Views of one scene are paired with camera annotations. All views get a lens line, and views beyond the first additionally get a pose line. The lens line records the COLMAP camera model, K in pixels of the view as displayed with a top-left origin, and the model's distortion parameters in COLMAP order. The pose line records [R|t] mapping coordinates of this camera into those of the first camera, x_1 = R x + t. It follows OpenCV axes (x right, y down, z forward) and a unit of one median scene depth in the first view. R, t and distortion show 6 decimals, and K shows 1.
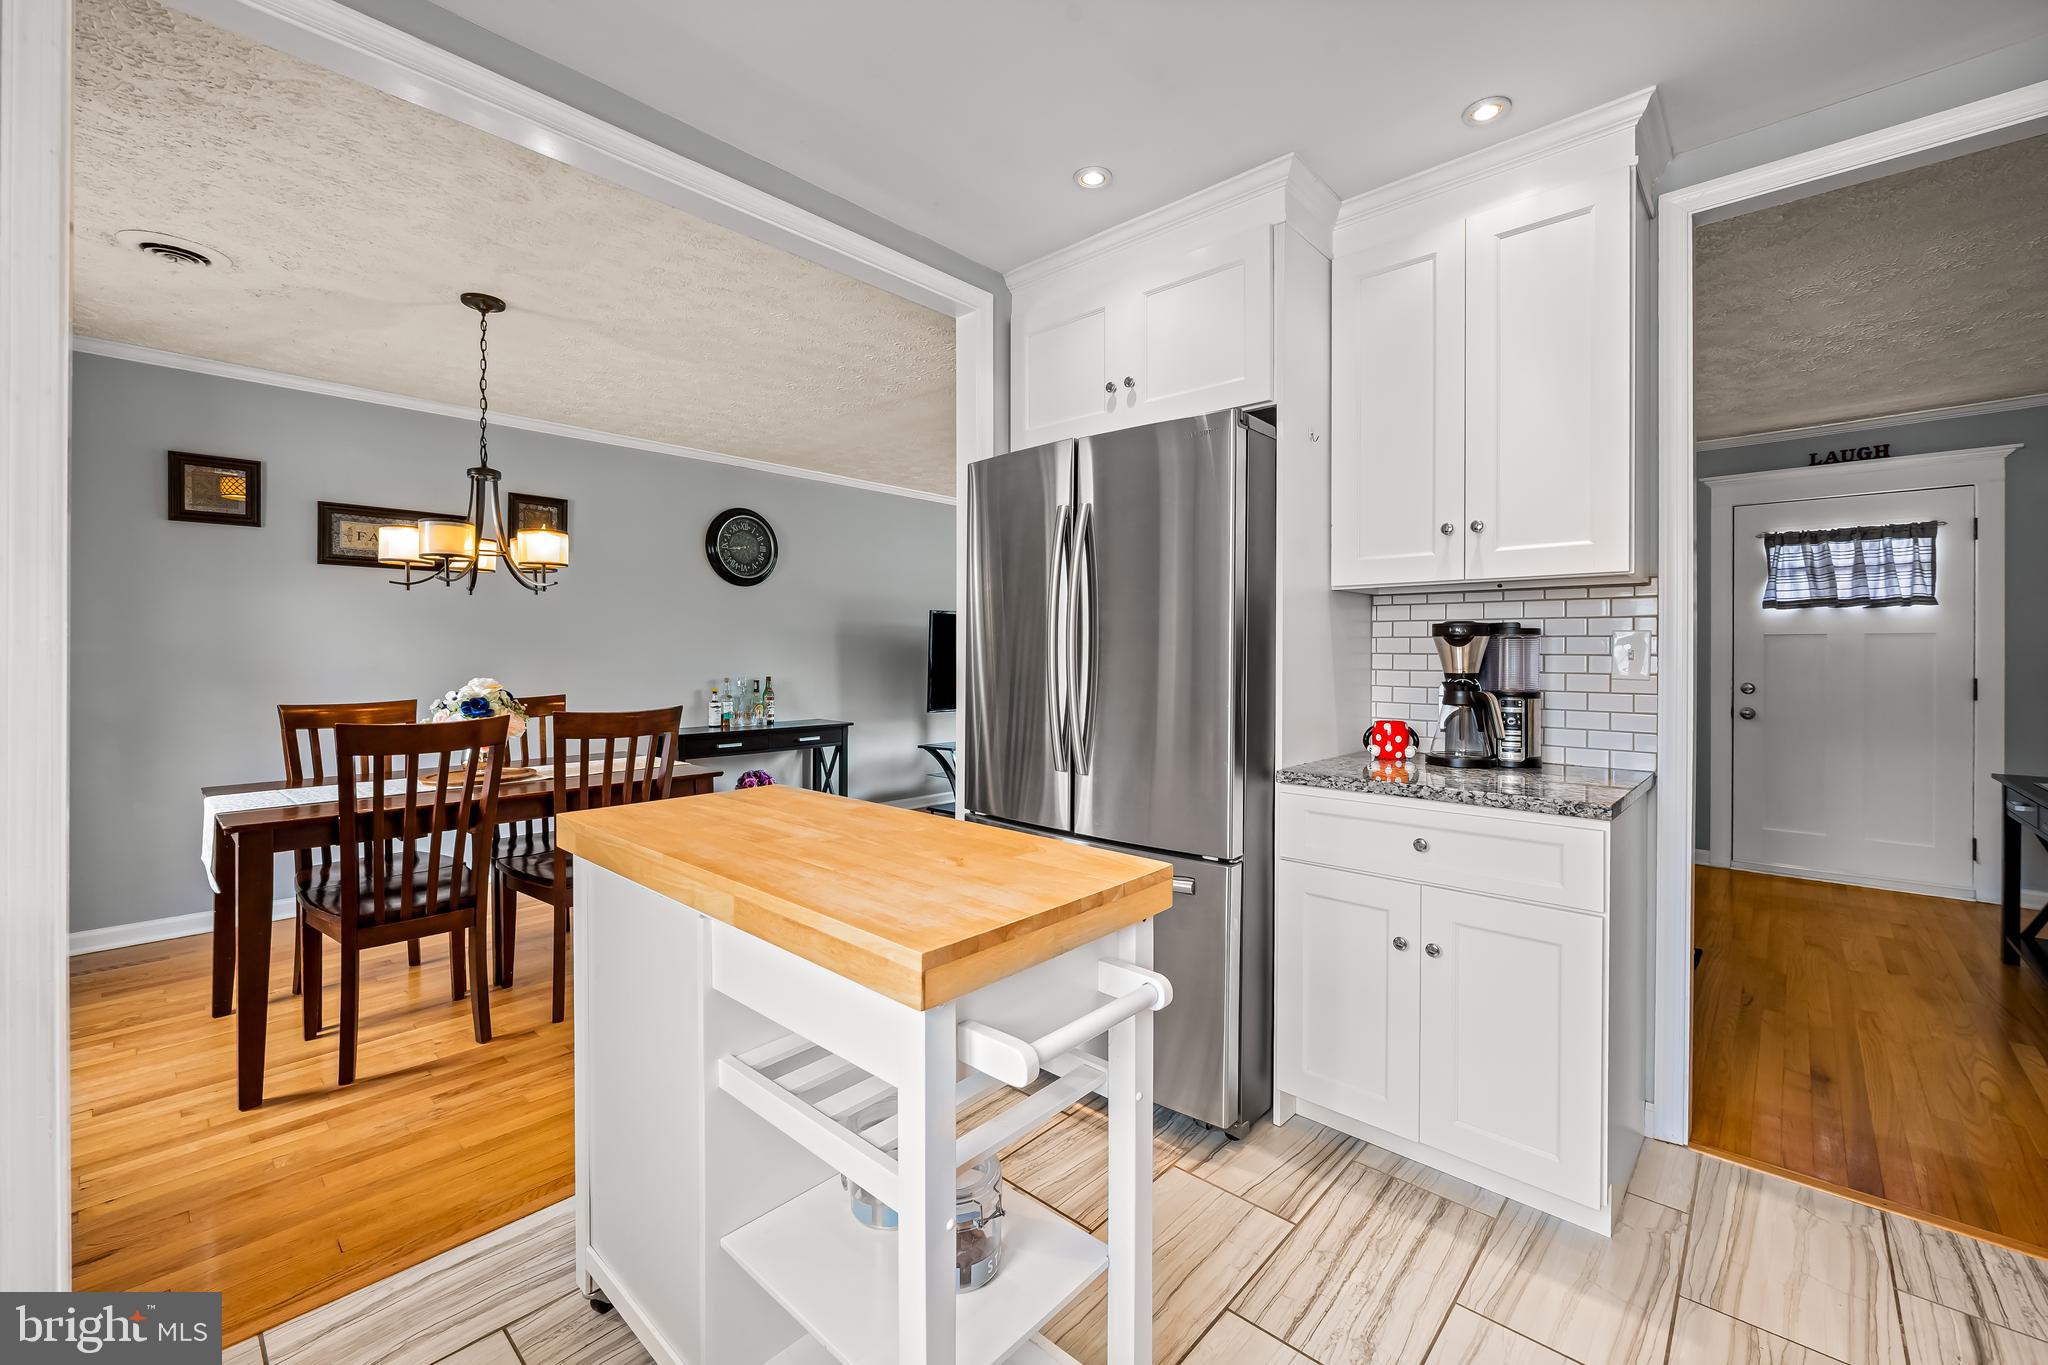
lens RADIAL K [[834.5, 0, 1035.6], [0, 834.5, 655.3], [0, 0, 1]] dist [-0.007511, 0.000545]
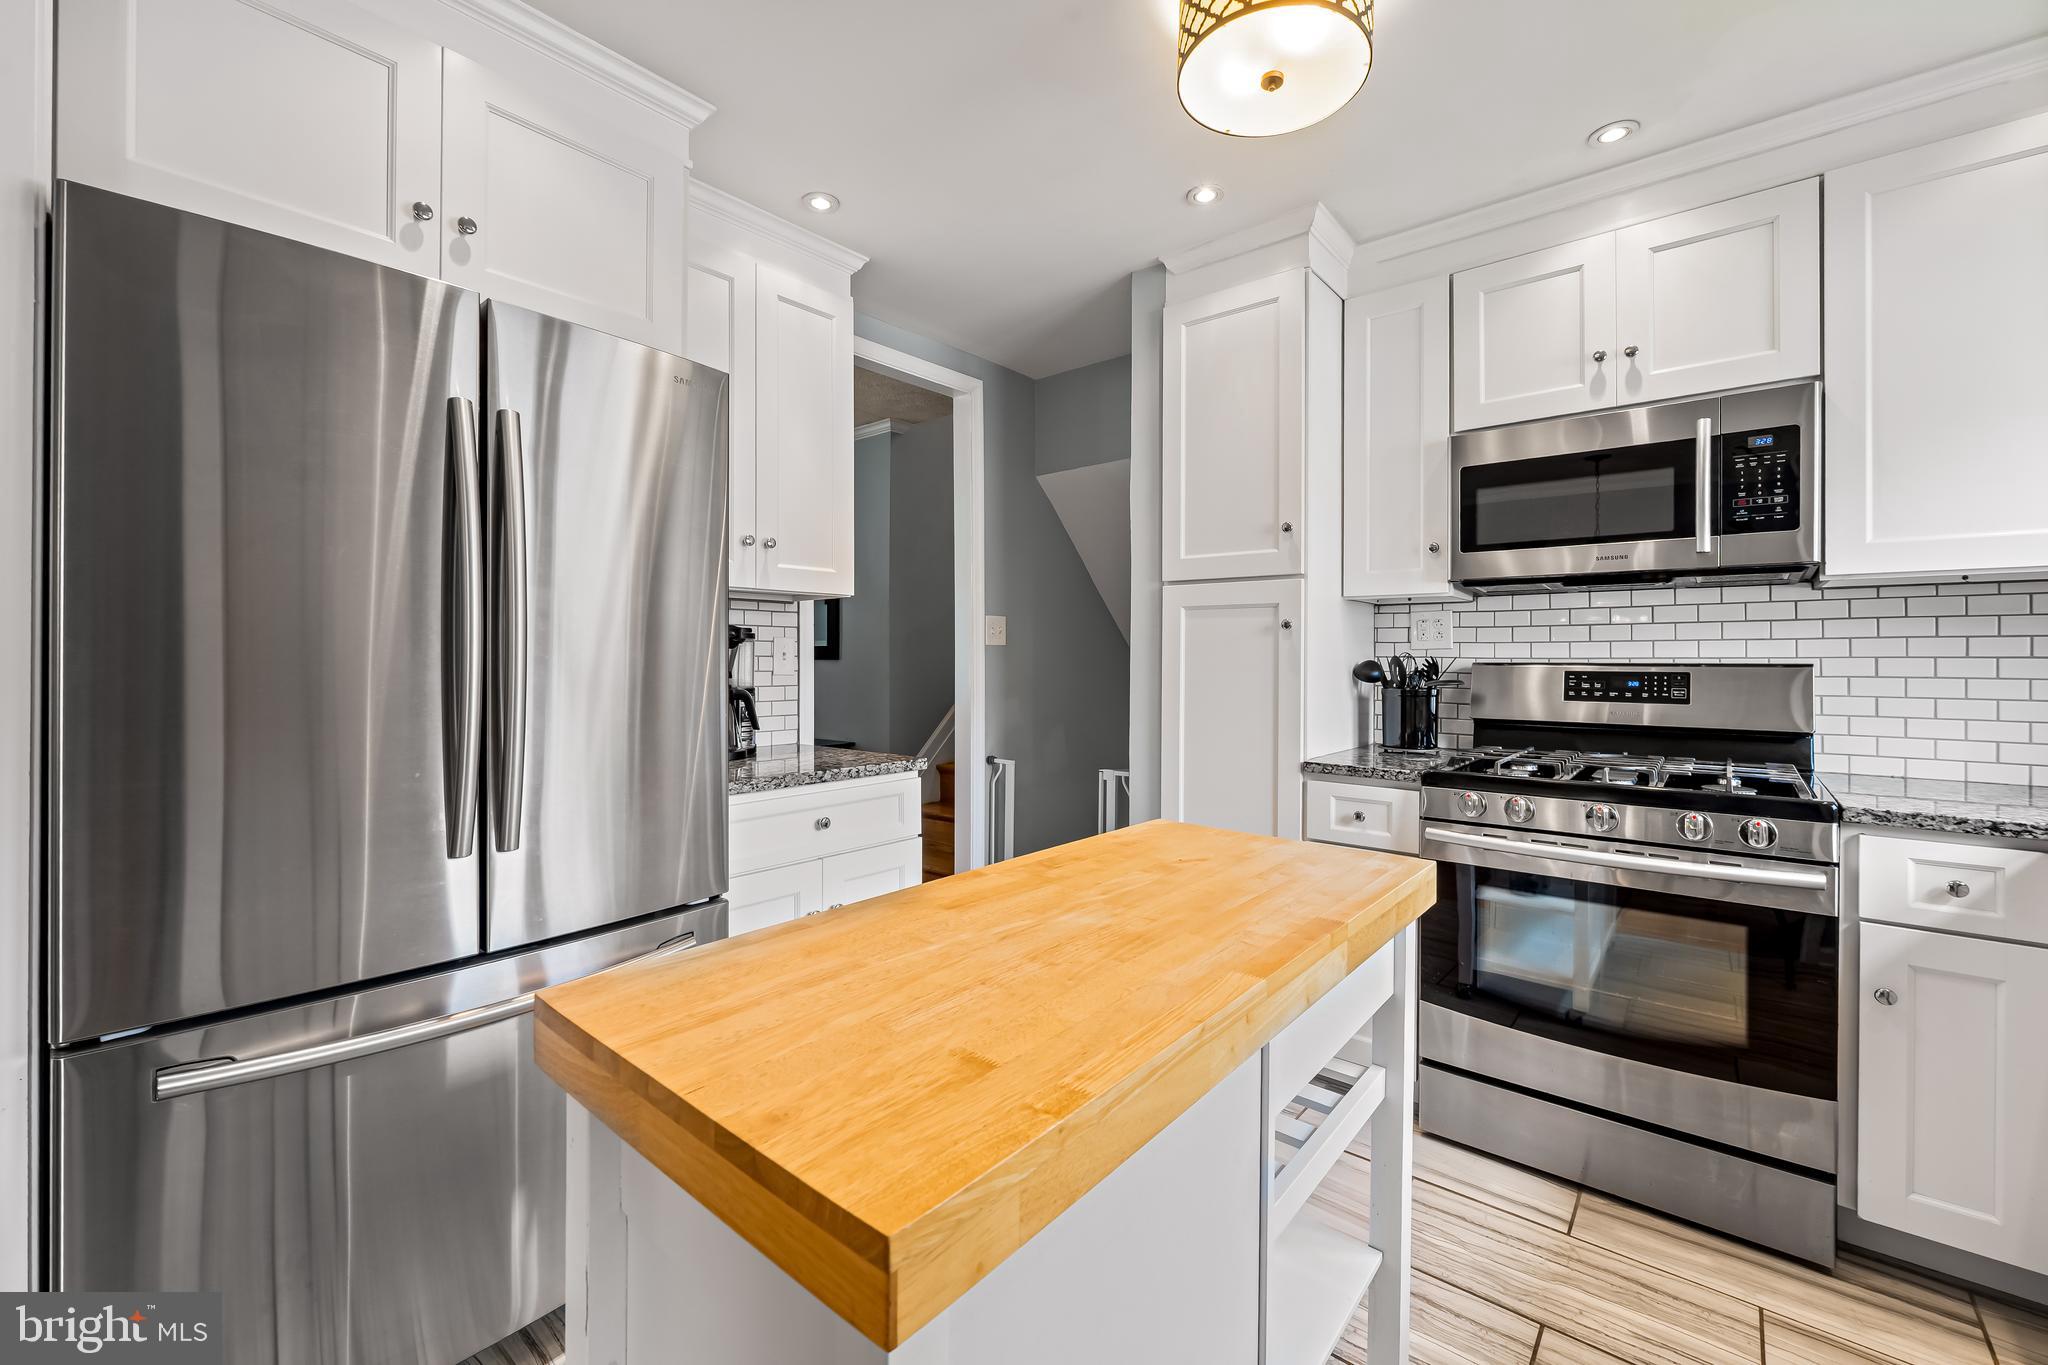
lens RADIAL K [[834.5, 0, 1018.2], [0, 834.5, 662.4], [0, 0, 1]] dist [-0.007511, 0.000545]
pose [[-0.036858, -0.007645, 0.999291, -0.466253], [-0.004381, 0.999962, 0.007489, -0.002433], [-0.999311, -0.004102, -0.036890, 0.522799]]
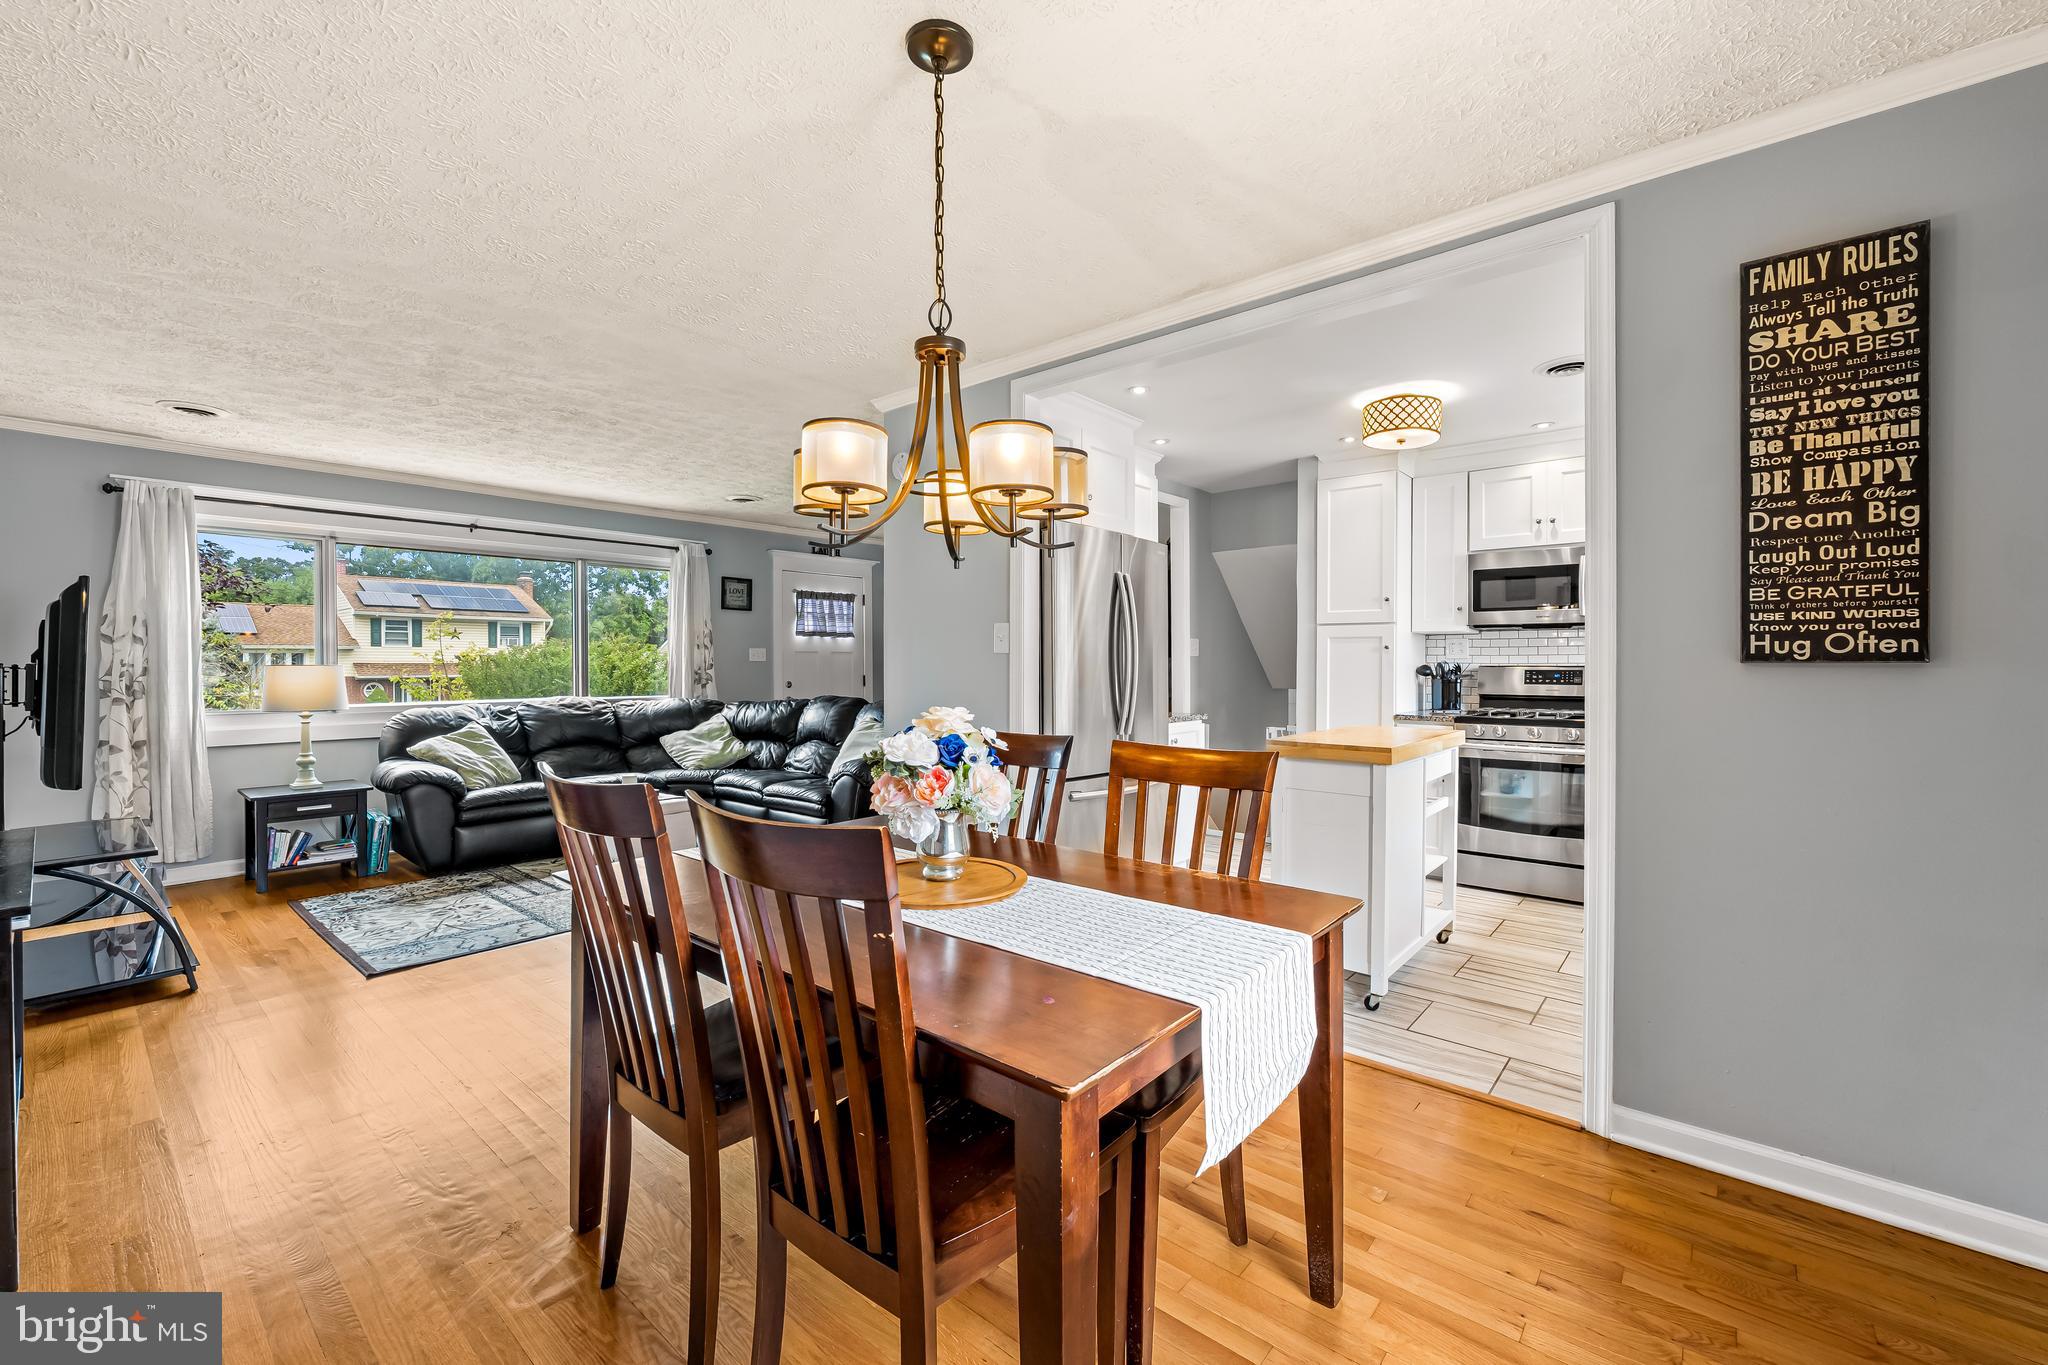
lens RADIAL K [[834.5, 0, 1019.2], [0, 834.5, 679.1], [0, 0, 1]] dist [-0.007511, 0.000545]
pose [[-0.027618, -0.017917, 0.999458, -1.255730], [-0.000738, 0.999839, 0.017904, -0.000042], [-0.999618, -0.000243, -0.027627, 0.982728]]
